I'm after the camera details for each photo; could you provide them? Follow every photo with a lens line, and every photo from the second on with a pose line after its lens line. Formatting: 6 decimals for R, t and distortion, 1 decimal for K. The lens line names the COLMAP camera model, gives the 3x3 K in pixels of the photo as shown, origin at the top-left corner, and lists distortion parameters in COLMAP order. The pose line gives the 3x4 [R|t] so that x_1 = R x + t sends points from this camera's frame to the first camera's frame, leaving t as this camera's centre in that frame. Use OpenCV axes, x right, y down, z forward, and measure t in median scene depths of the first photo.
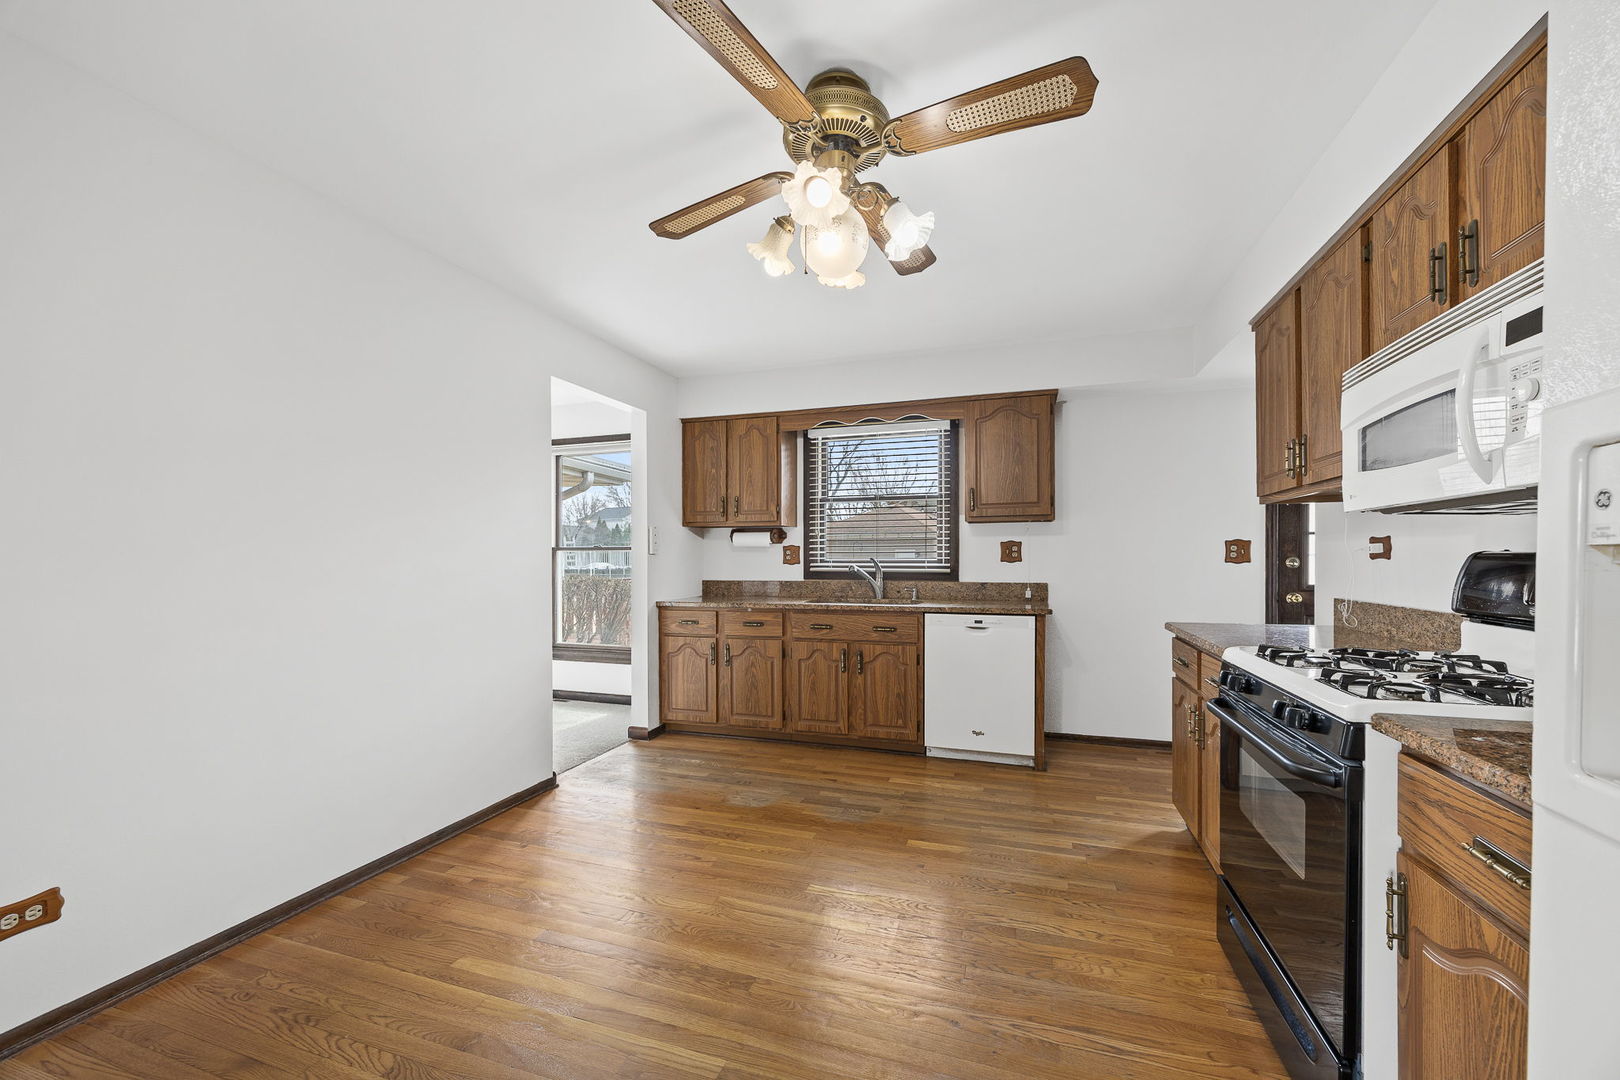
lens RADIAL K [[622.7, 0, 815.5], [0, 622.7, 553.5], [0, 0, 1]] dist [-0.001247, -0.000411]
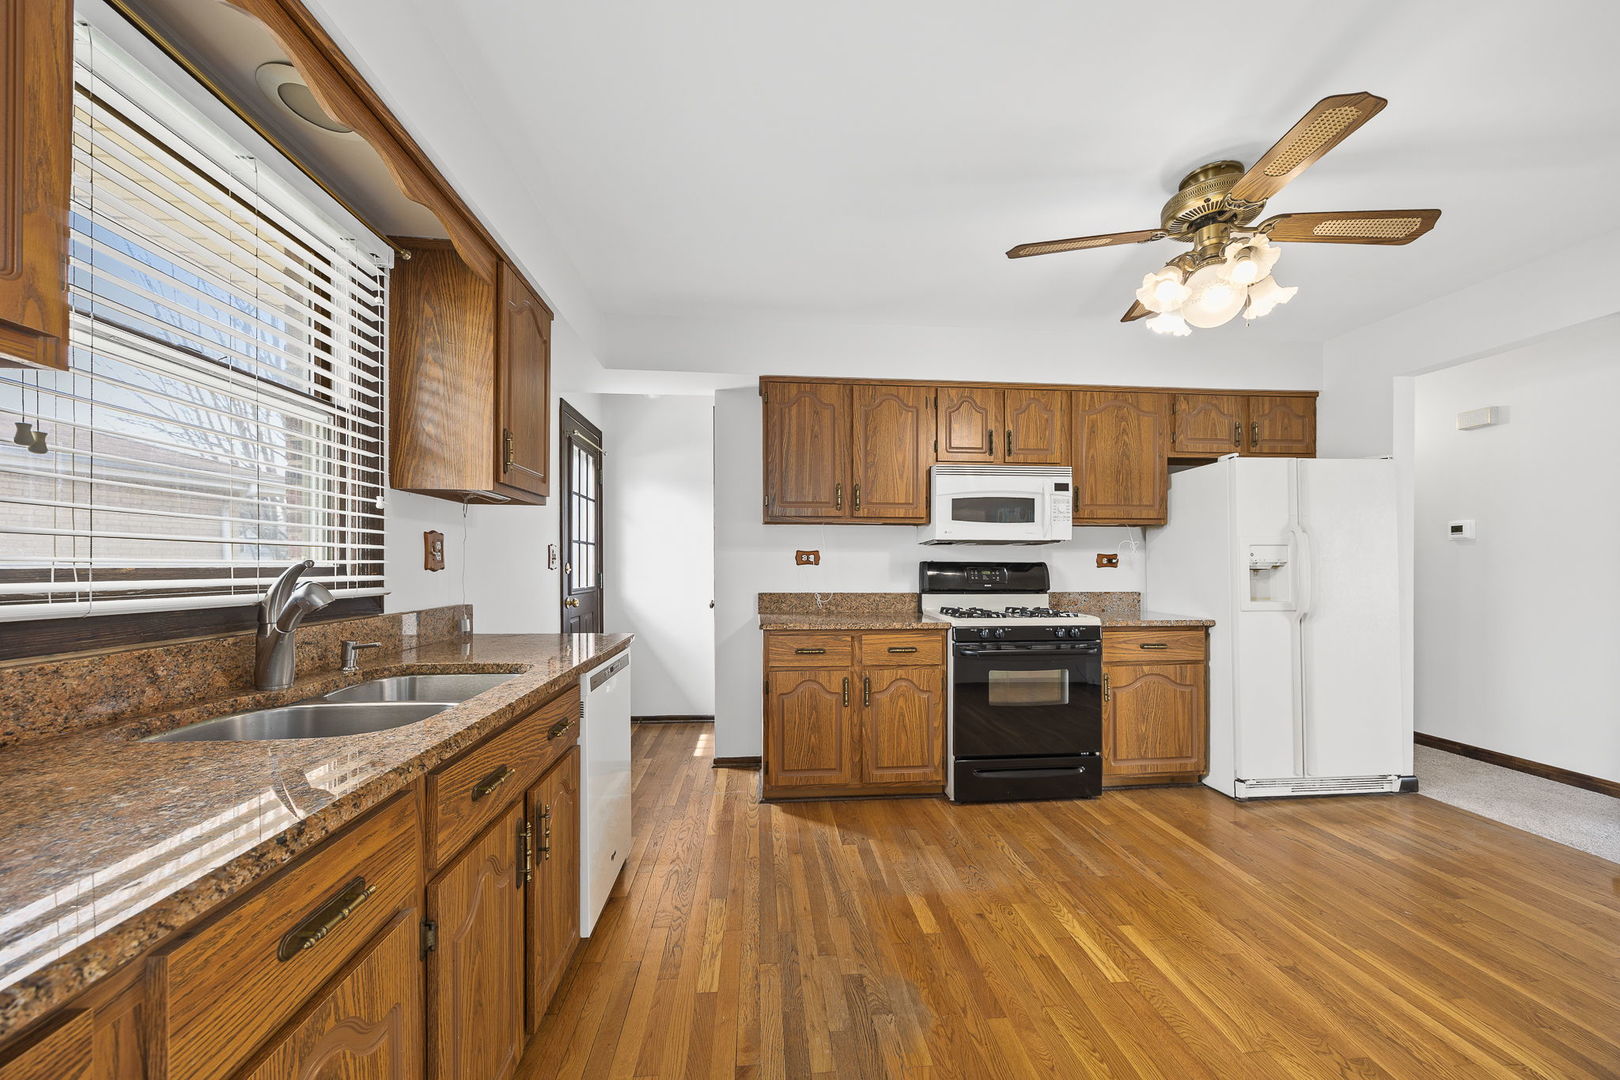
lens RADIAL K [[628.3, 0, 819.1], [0, 628.3, 558.9], [0, 0, 1]] dist [-0.001017, -0.000026]
pose [[-0.403295, 0.009317, 0.915023, -0.352156], [-0.008088, 0.999873, -0.013746, 0.009762], [-0.915034, -0.012945, -0.403168, 1.002440]]
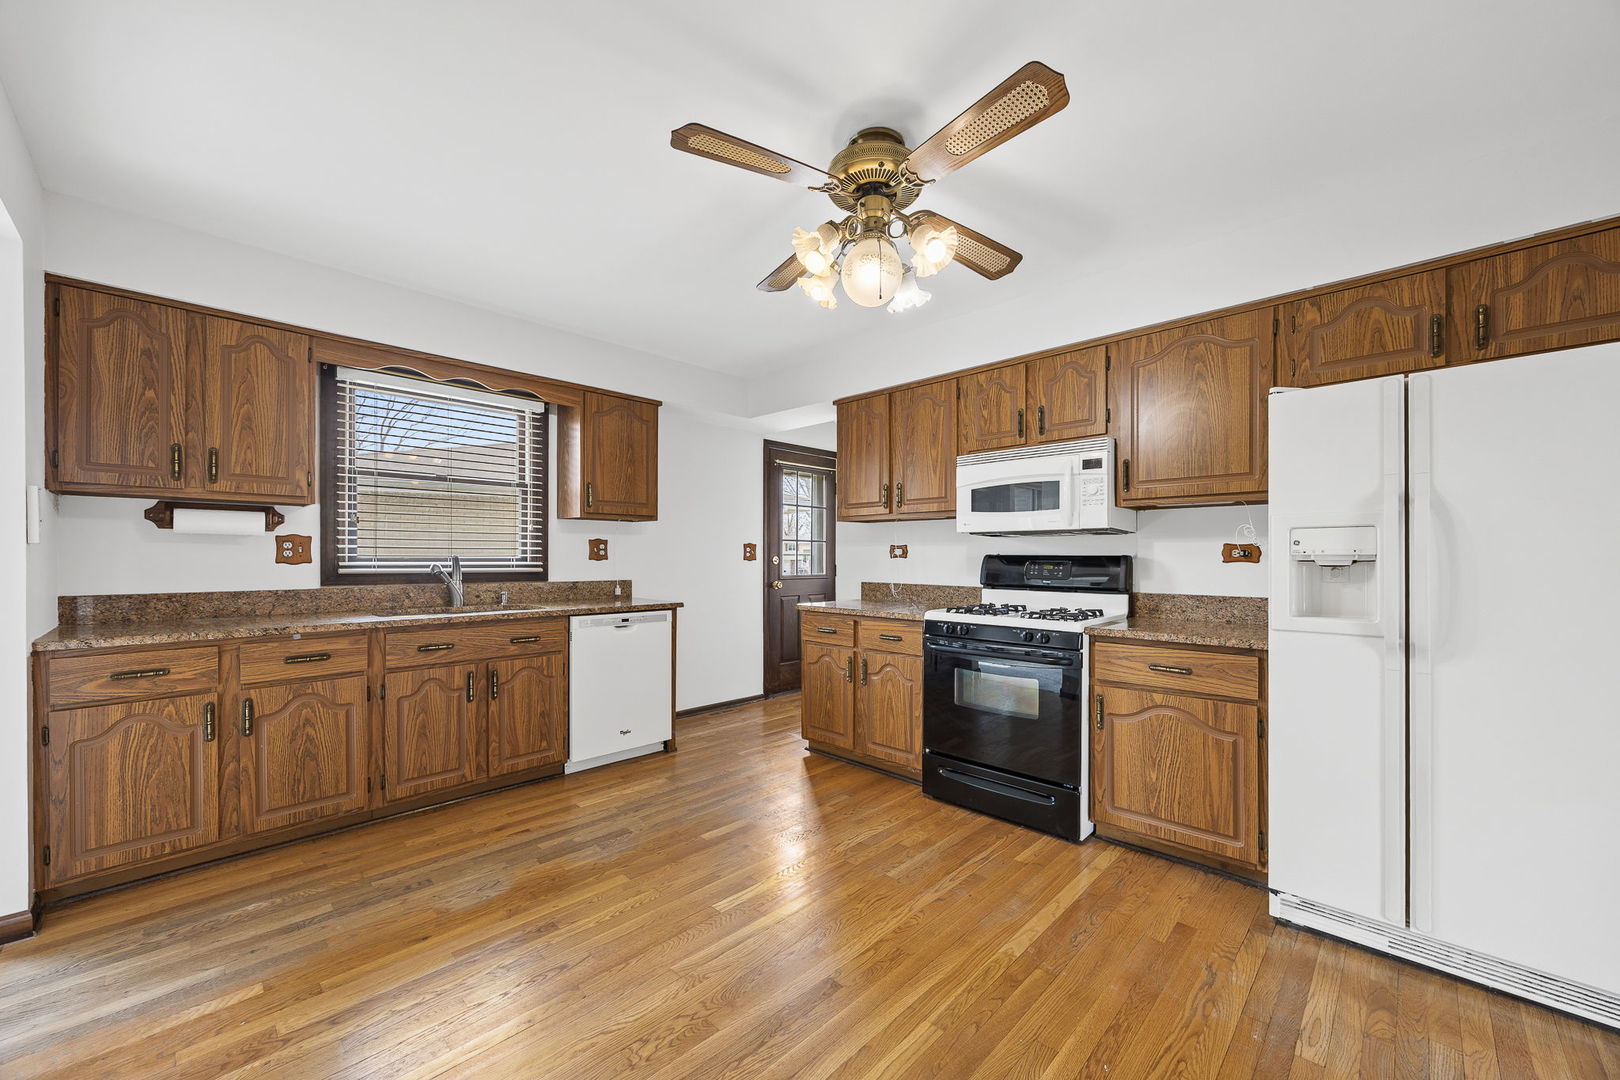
lens RADIAL K [[622.7, 0, 815.5], [0, 622.7, 553.5], [0, 0, 1]] dist [-0.001247, -0.000411]
pose [[0.436163, 0.008536, 0.899827, -0.473189], [-0.011553, 0.999926, -0.003886, 0.003495], [-0.899793, -0.008701, 0.436230, 0.277291]]
